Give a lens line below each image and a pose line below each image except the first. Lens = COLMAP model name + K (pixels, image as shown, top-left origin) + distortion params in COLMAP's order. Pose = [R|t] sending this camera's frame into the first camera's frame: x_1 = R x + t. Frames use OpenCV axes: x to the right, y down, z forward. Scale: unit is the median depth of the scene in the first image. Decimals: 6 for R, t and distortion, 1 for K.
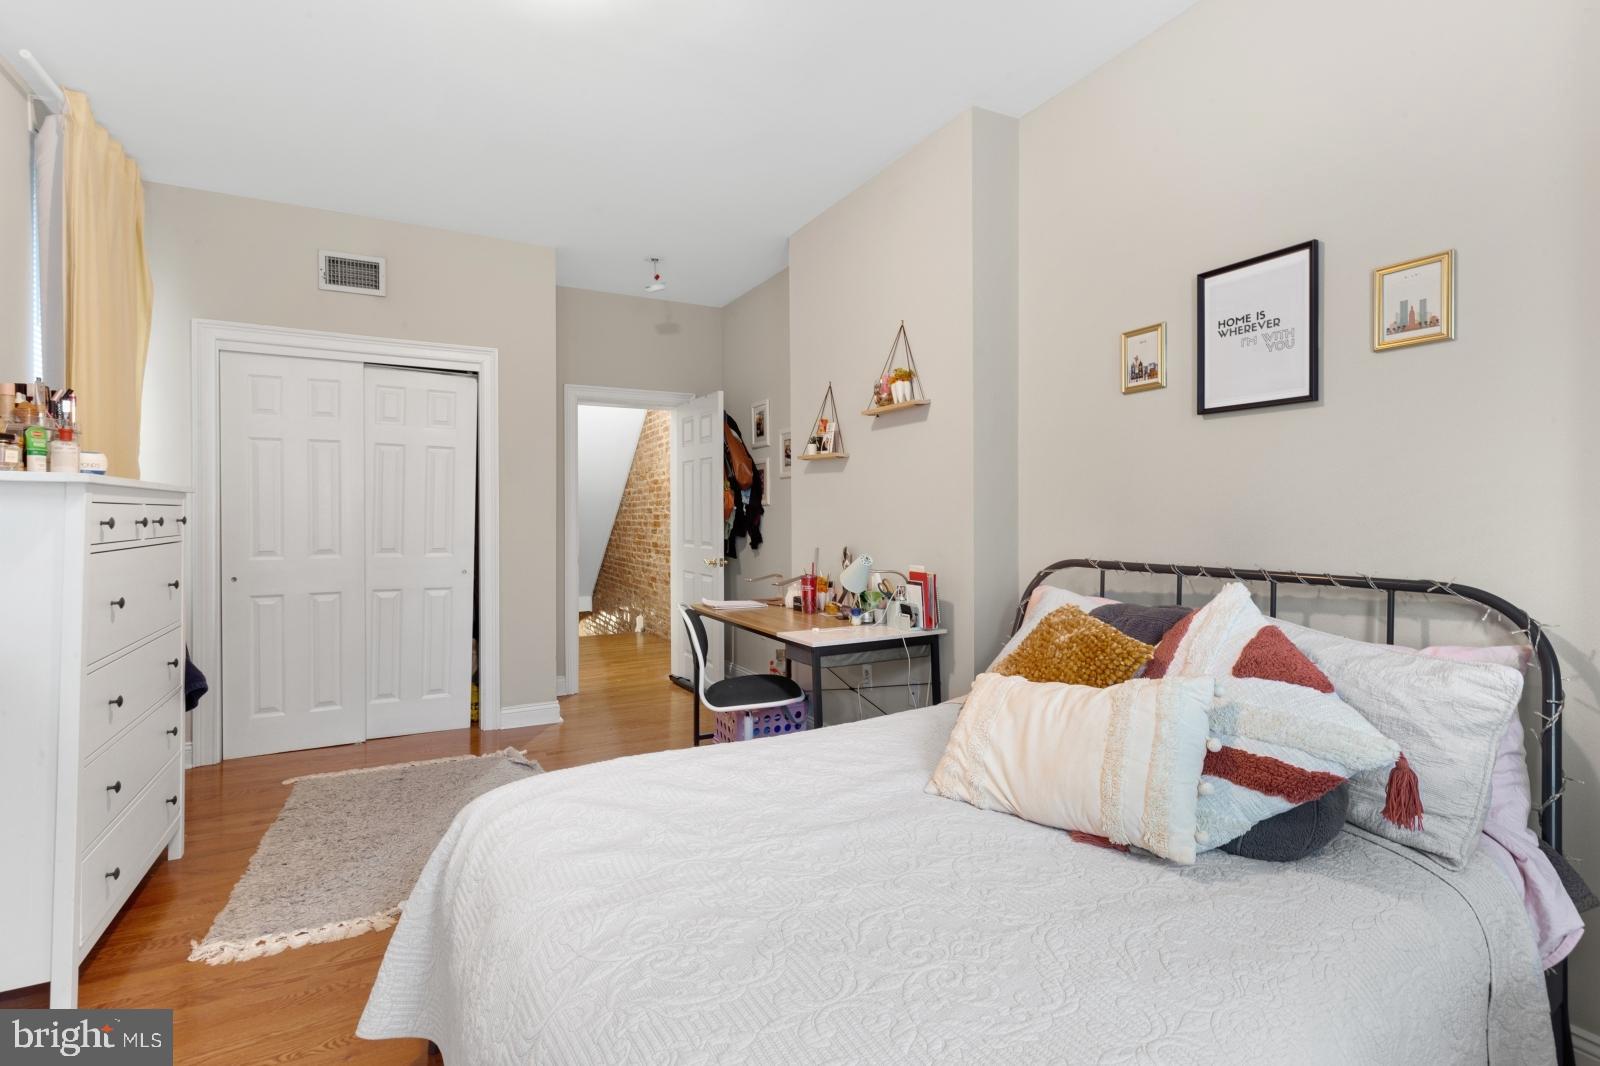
lens RADIAL K [[742.9, 0, 799.1], [0, 742.9, 519.7], [0, 0, 1]] dist [0.003640, 0.000312]
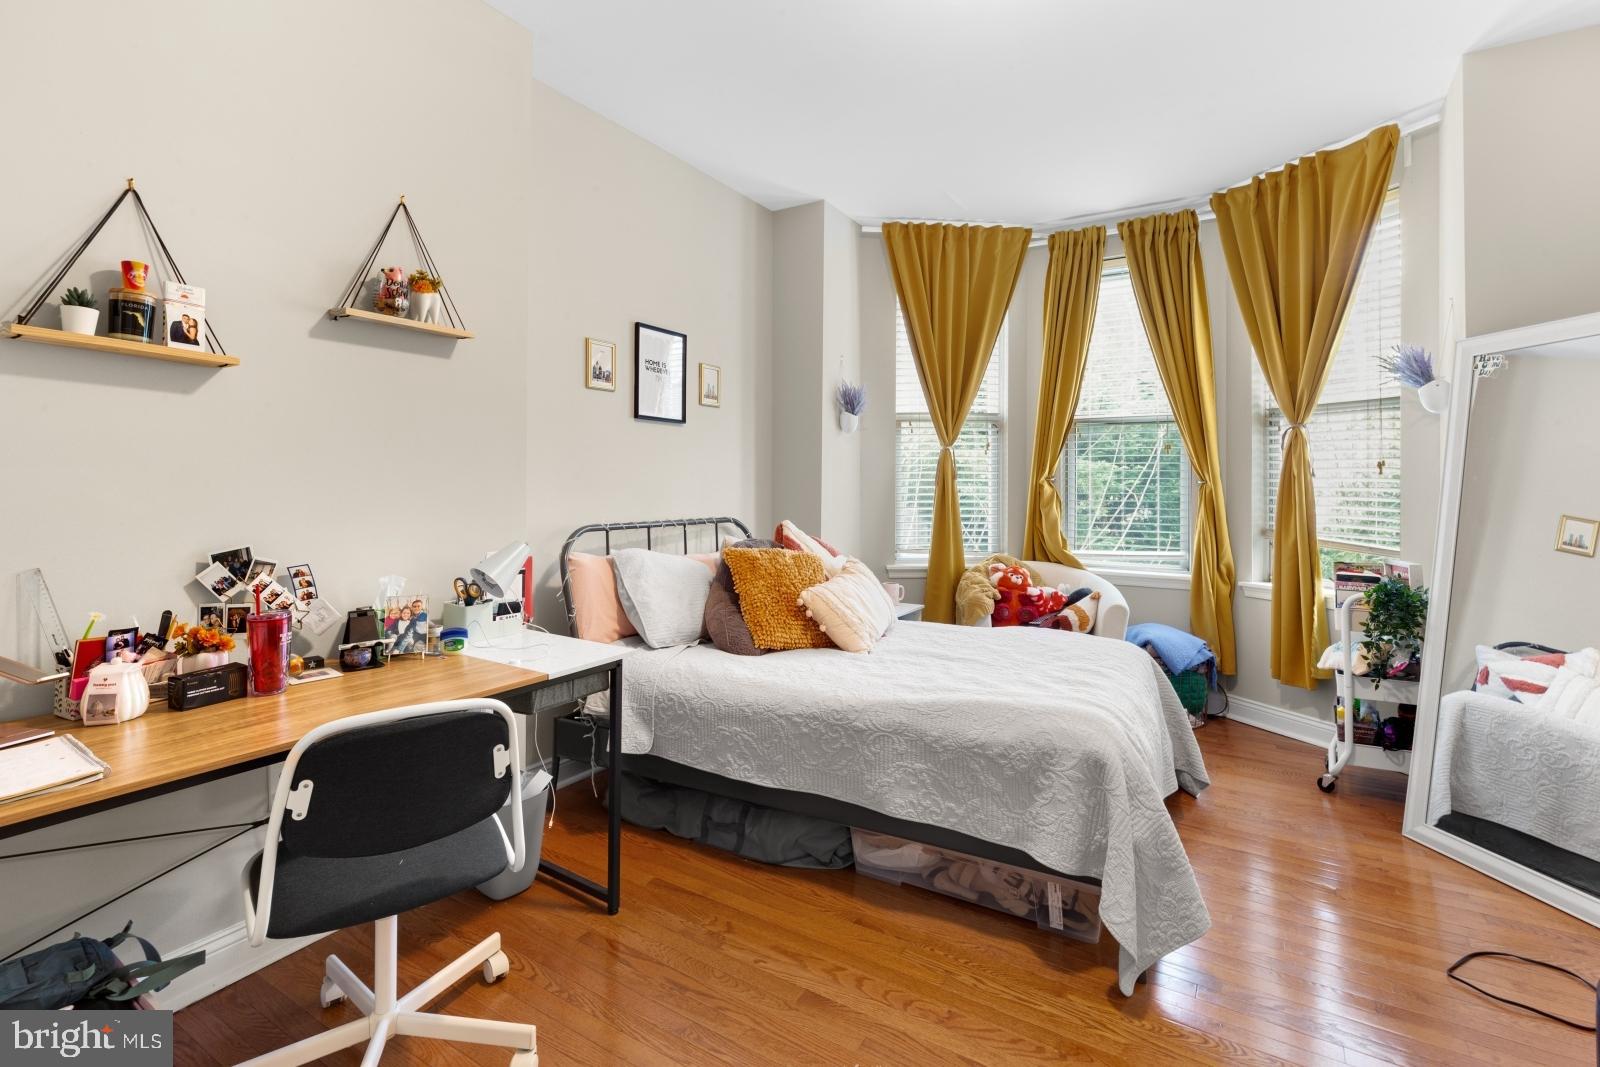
lens RADIAL K [[742.9, 0, 792.5], [0, 742.9, 488.4], [0, 0, 1]] dist [0.003640, 0.000312]
pose [[-0.491493, -0.003384, 0.870875, -0.890853], [0.001818, 0.999986, 0.004911, -0.010128], [-0.870879, 0.003997, -0.491480, 1.471697]]
